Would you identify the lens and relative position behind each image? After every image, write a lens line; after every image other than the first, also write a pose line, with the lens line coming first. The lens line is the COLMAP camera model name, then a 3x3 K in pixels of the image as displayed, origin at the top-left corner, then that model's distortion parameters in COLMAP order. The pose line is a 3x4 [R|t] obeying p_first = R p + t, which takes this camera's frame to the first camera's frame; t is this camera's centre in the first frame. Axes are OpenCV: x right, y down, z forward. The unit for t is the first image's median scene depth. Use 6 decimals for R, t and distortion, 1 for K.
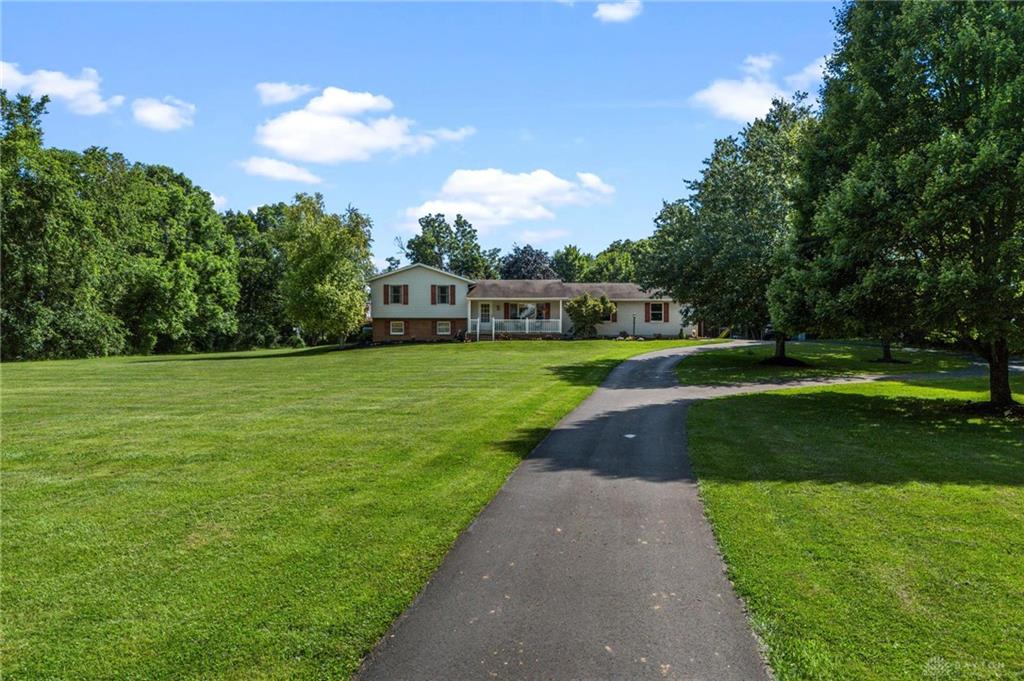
lens RADIAL K [[764.0, 0, 516.6], [0, 764.0, 340.6], [0, 0, 1]] dist [0.063169, -0.060717]
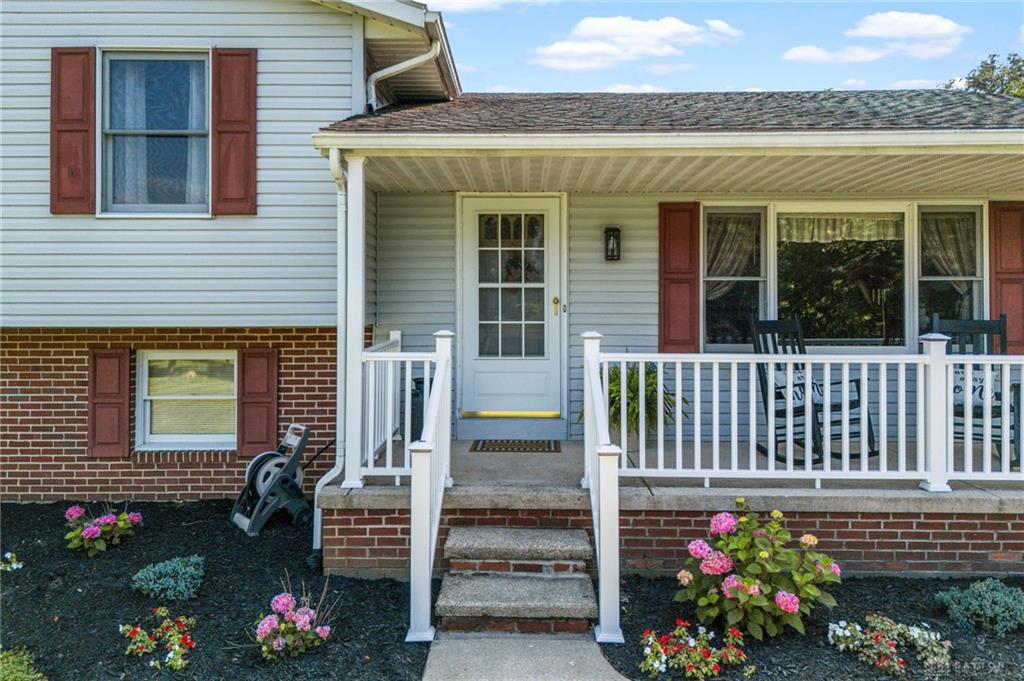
lens RADIAL K [[784.5, 0, 512.9], [0, 784.5, 298.7], [0, 0, 1]] dist [0.088361, -0.063066]
pose [[0.998601, 0.000525, -0.052879, -0.033930], [-0.000753, 0.999991, -0.004281, -0.033214], [0.052877, 0.004315, 0.998592, 0.870941]]
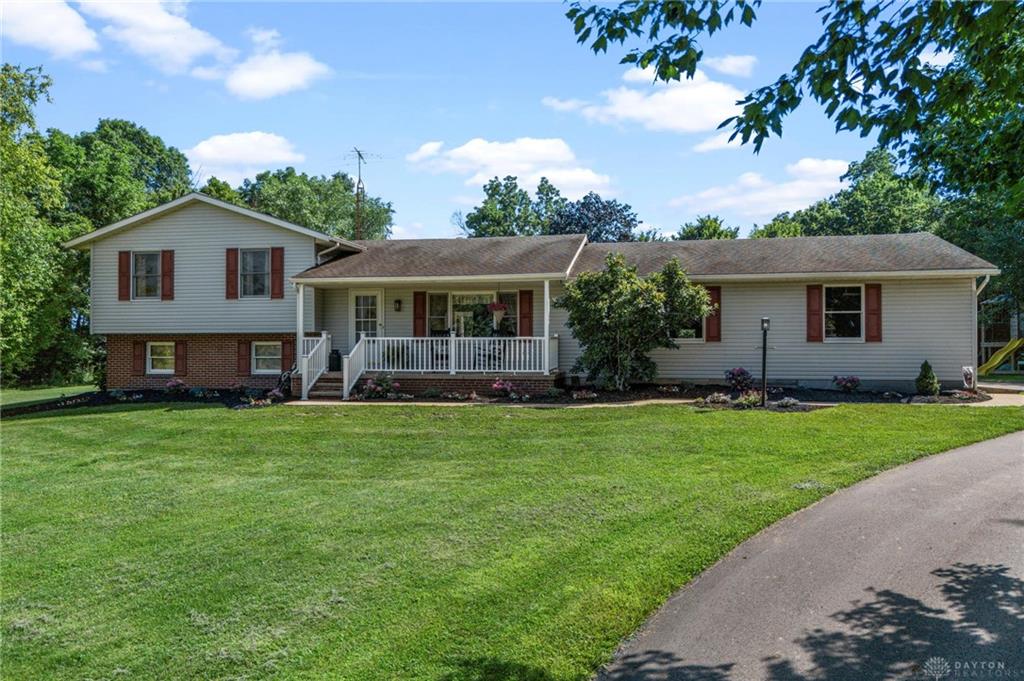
lens RADIAL K [[764.0, 0, 516.6], [0, 764.0, 340.6], [0, 0, 1]] dist [0.063169, -0.060717]
pose [[0.976035, -0.002733, -0.217595, 0.117045], [0.001934, 0.999991, -0.003885, -0.023788], [0.217603, 0.003371, 0.976031, 0.641925]]
